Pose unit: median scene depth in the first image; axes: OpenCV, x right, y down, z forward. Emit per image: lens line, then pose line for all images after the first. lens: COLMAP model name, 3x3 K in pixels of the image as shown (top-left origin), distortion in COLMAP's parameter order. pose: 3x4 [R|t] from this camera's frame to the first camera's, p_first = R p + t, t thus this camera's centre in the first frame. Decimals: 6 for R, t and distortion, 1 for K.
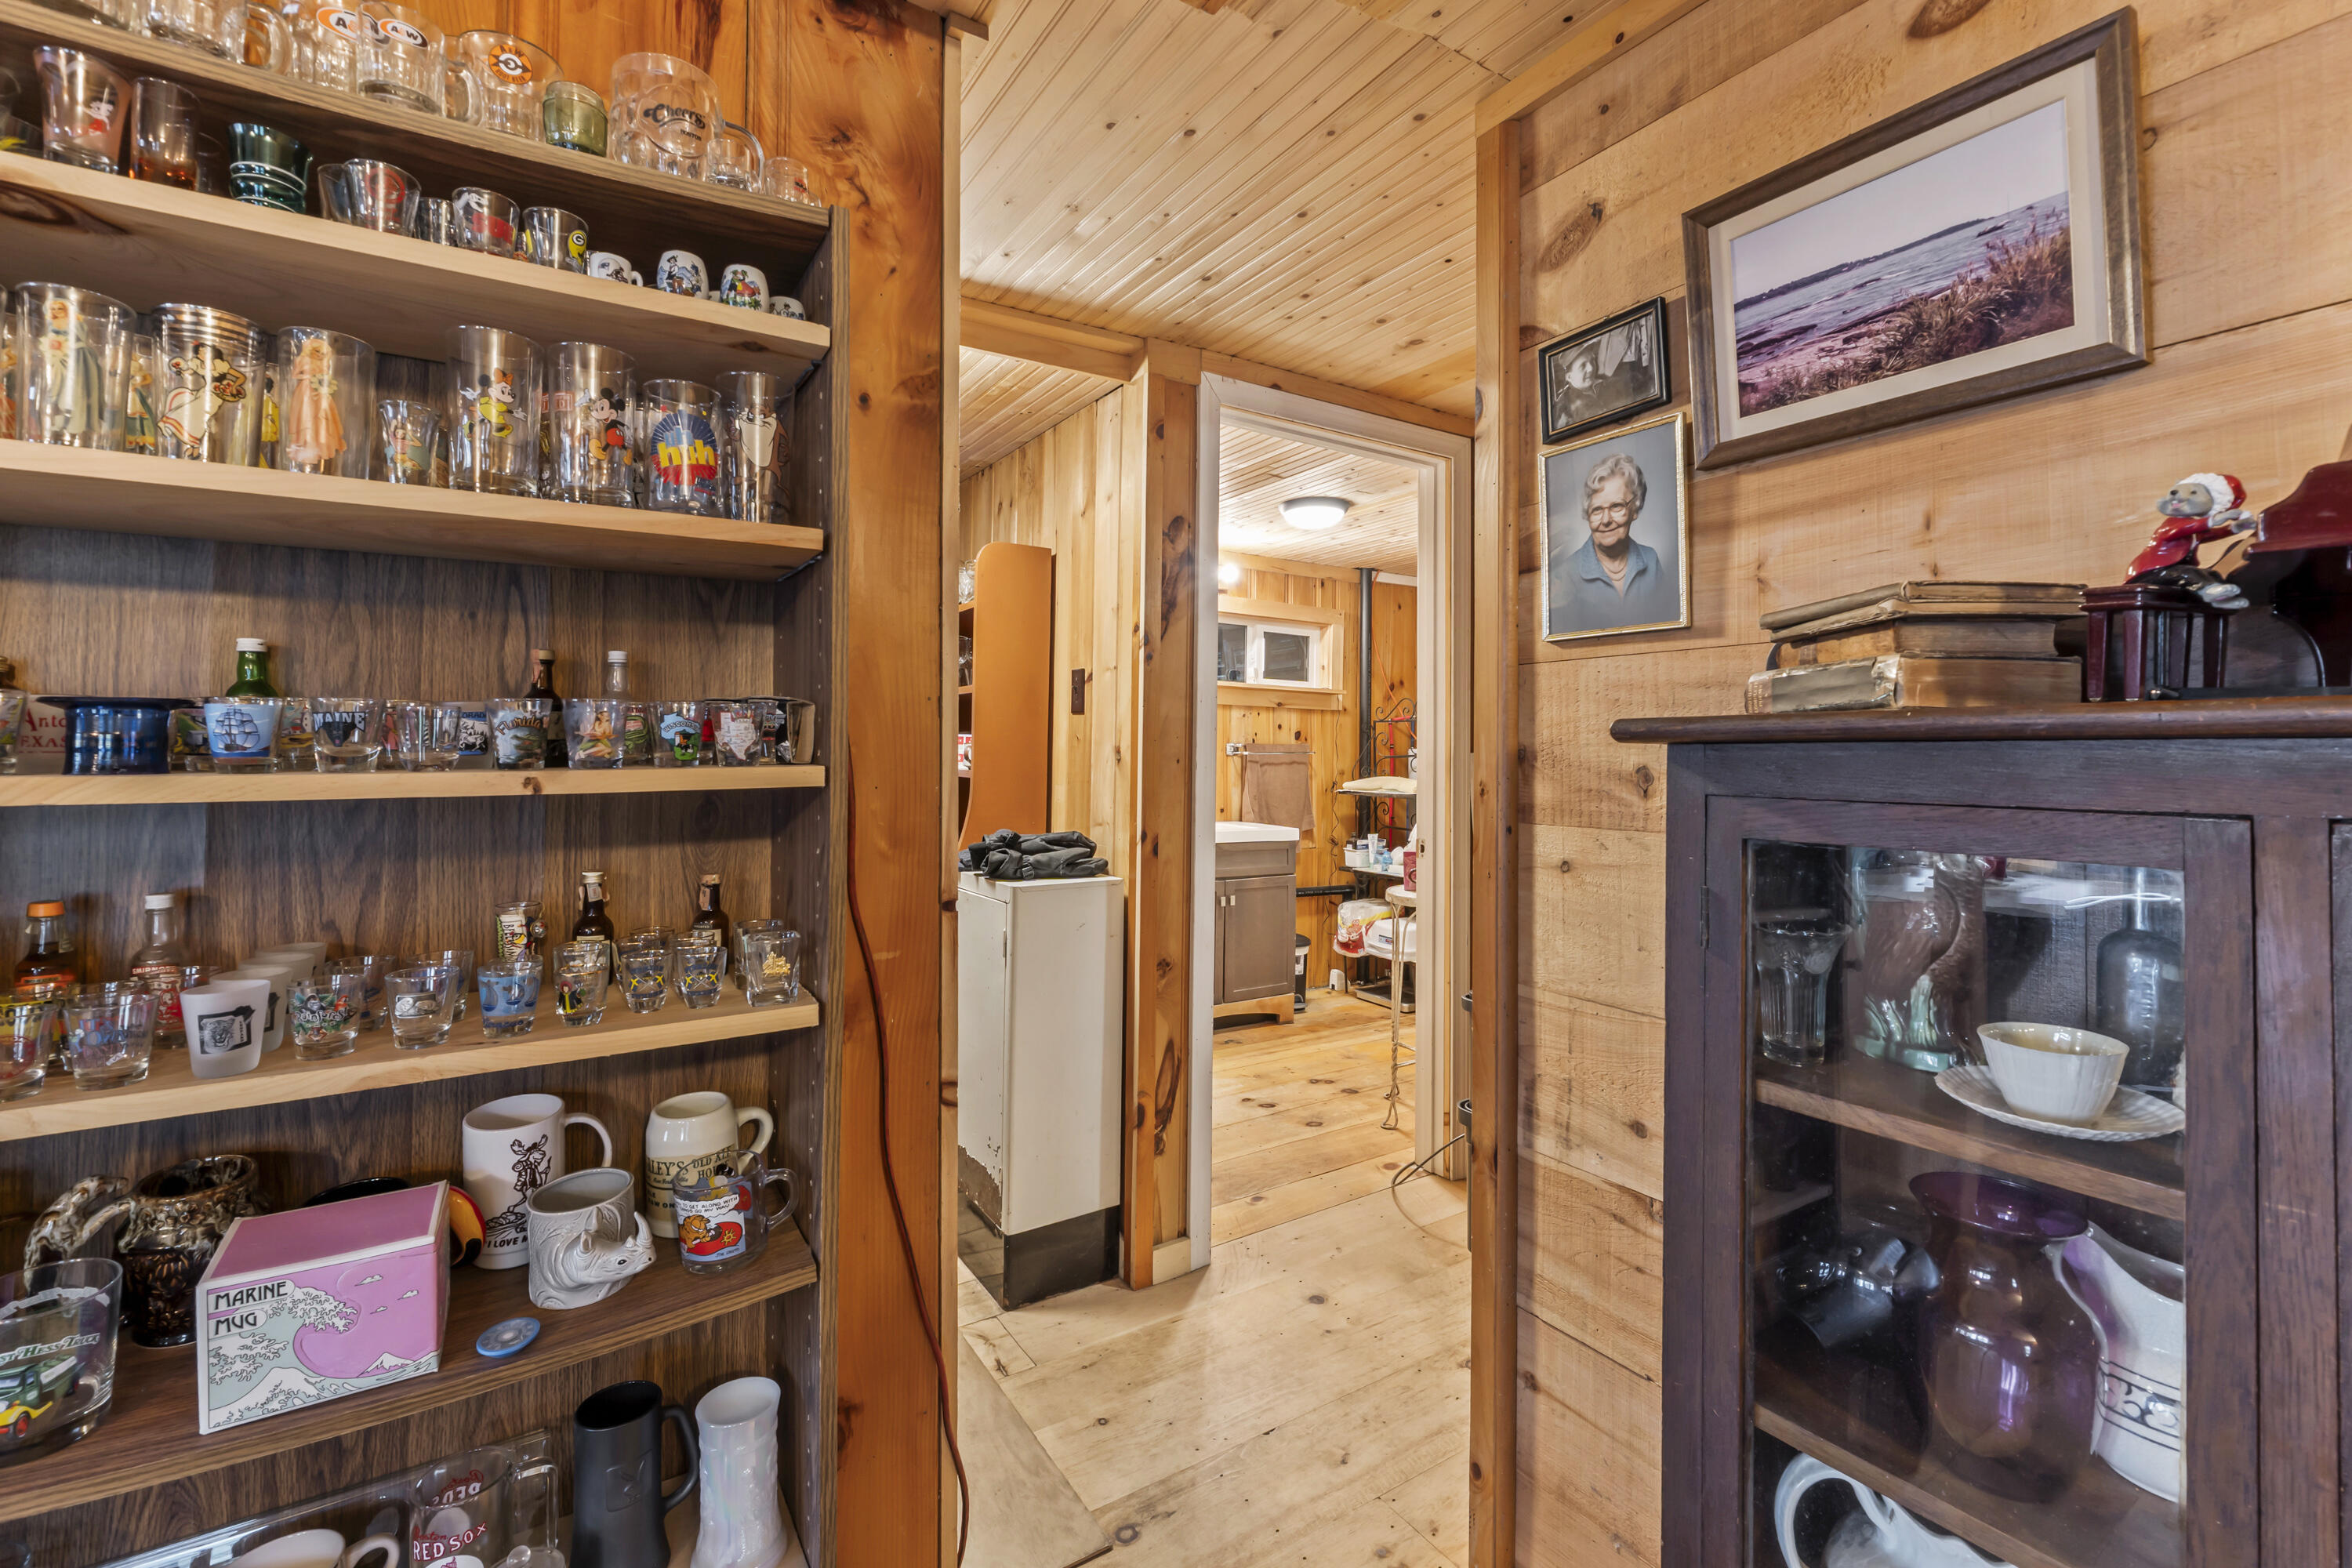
lens RADIAL K [[995.2, 0, 1172.9], [0, 995.2, 762.4], [0, 0, 1]] dist [-0.008374, 0.000937]
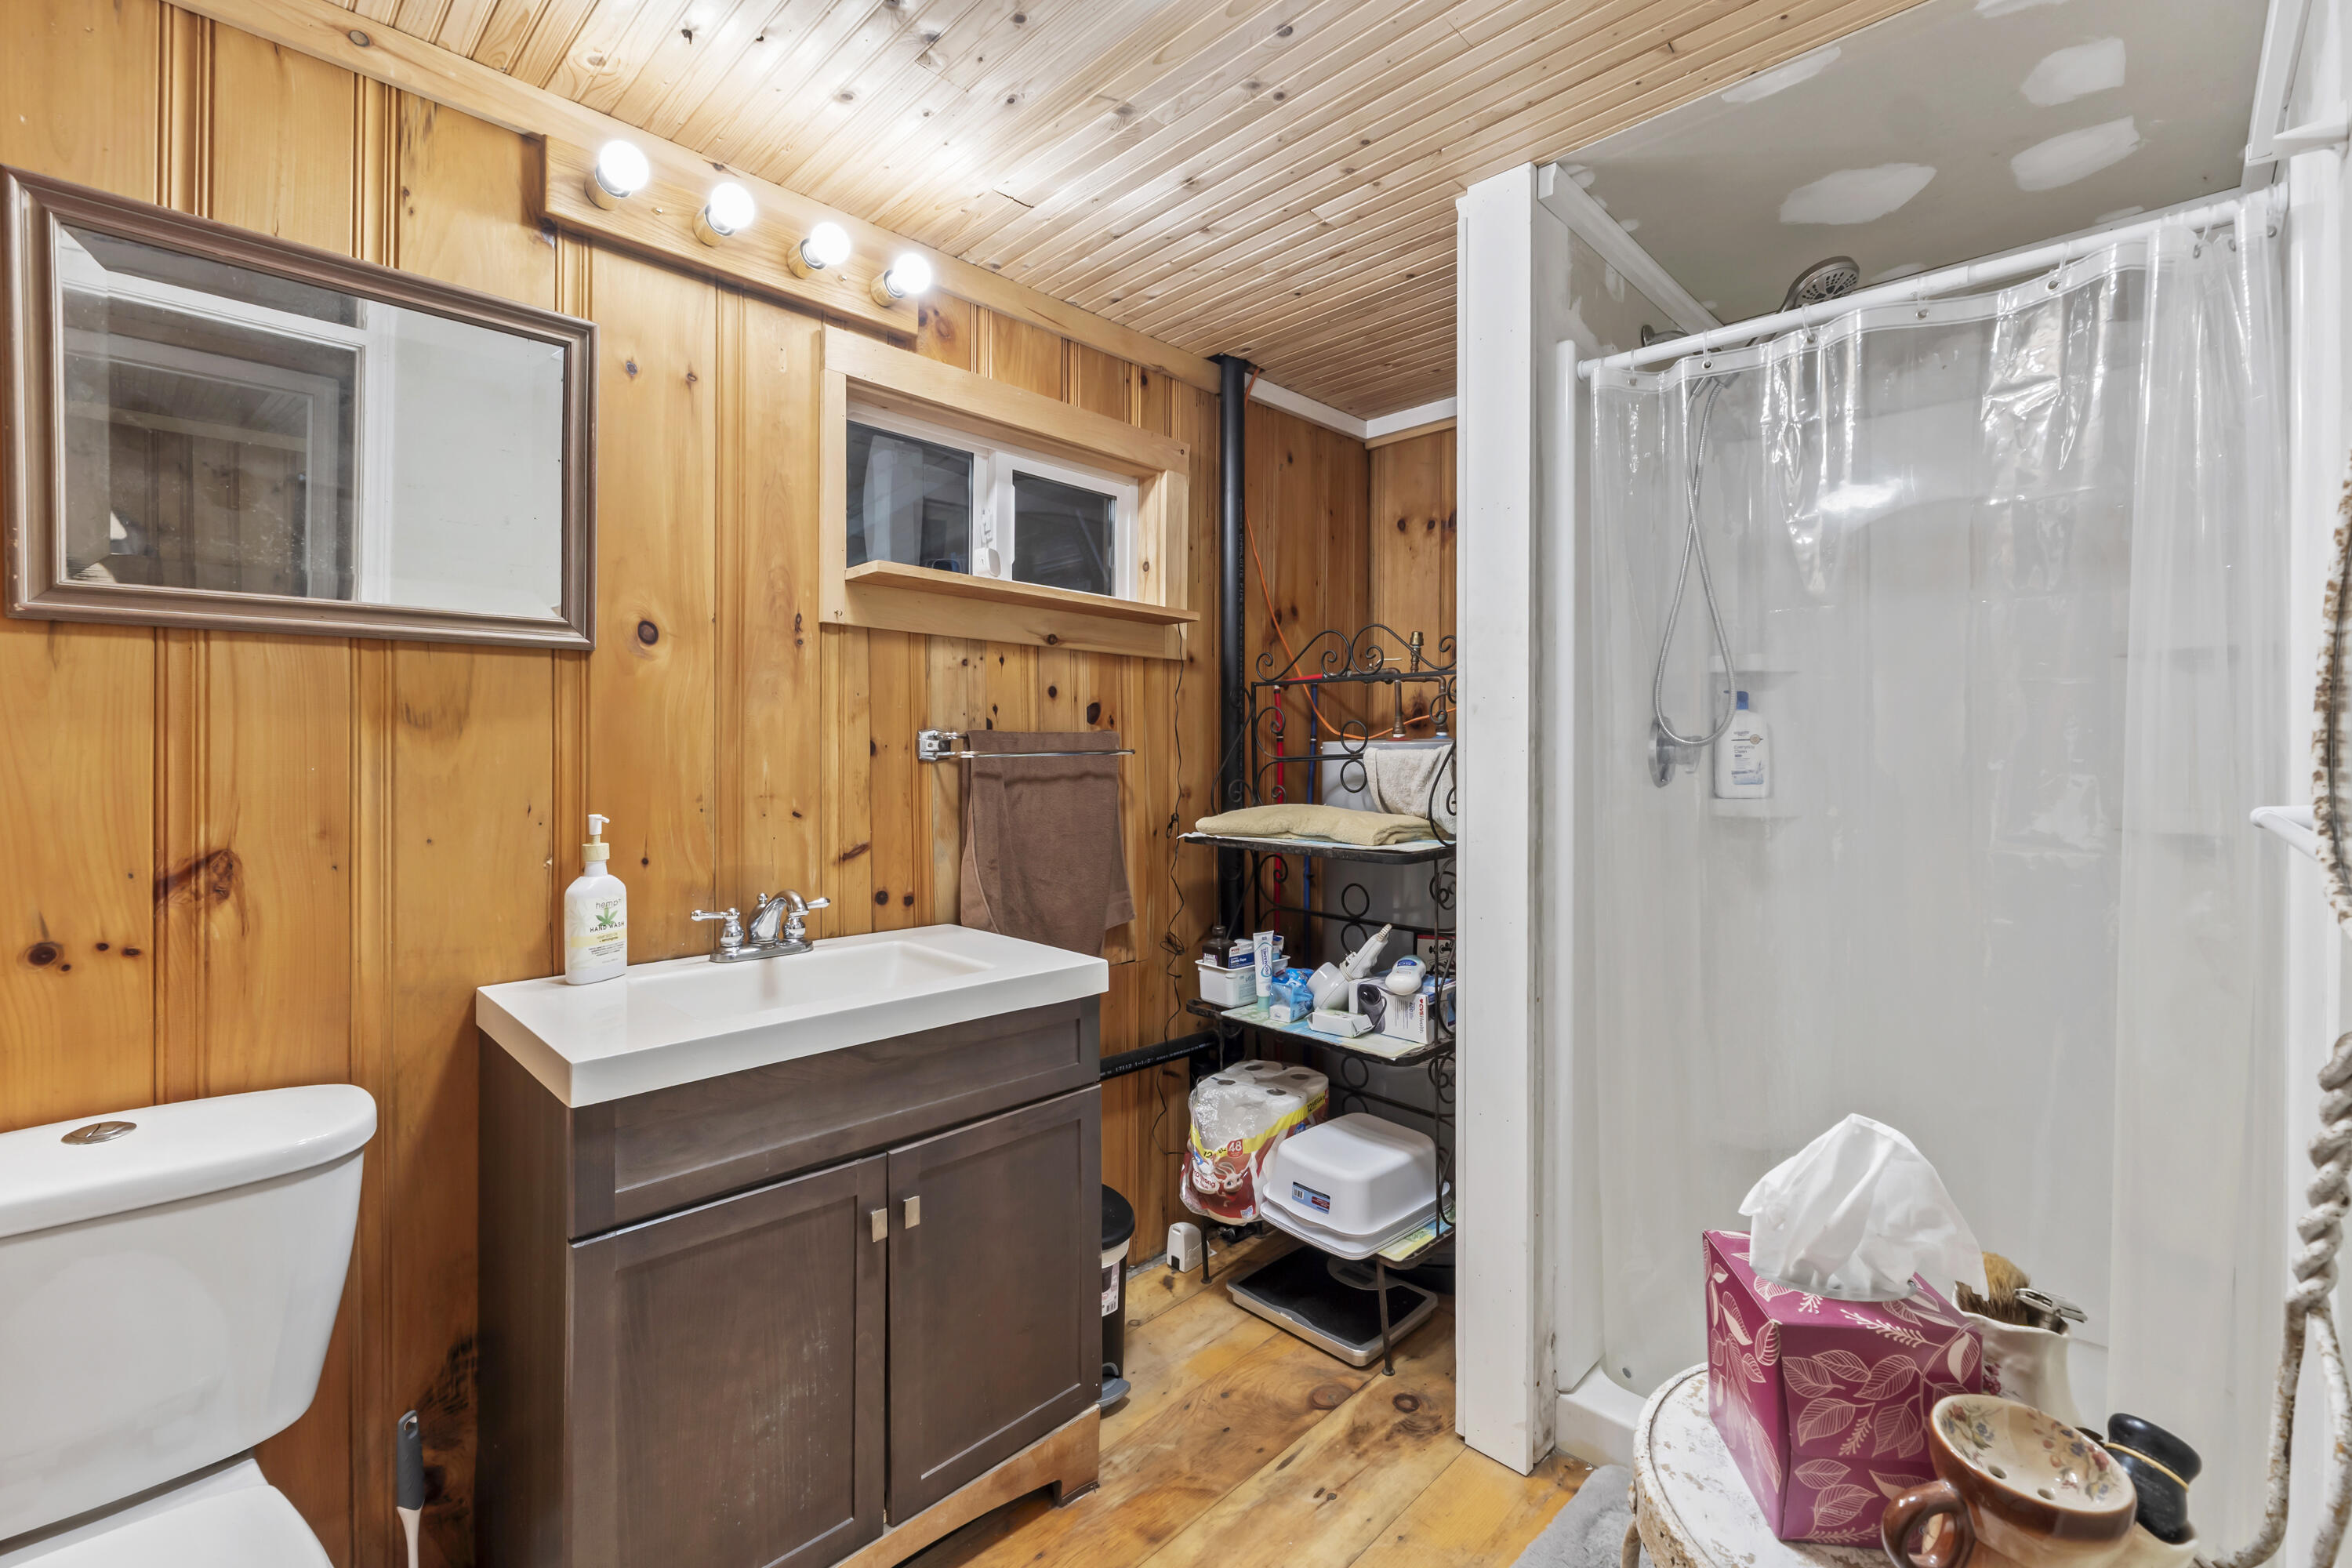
lens RADIAL K [[995.2, 0, 1172.6], [0, 995.2, 765.2], [0, 0, 1]] dist [-0.008374, 0.000937]
pose [[0.973875, -0.010270, 0.226850, 0.059744], [0.009598, 0.999946, 0.004066, -0.005474], [-0.226880, -0.001783, 0.973921, 0.566731]]
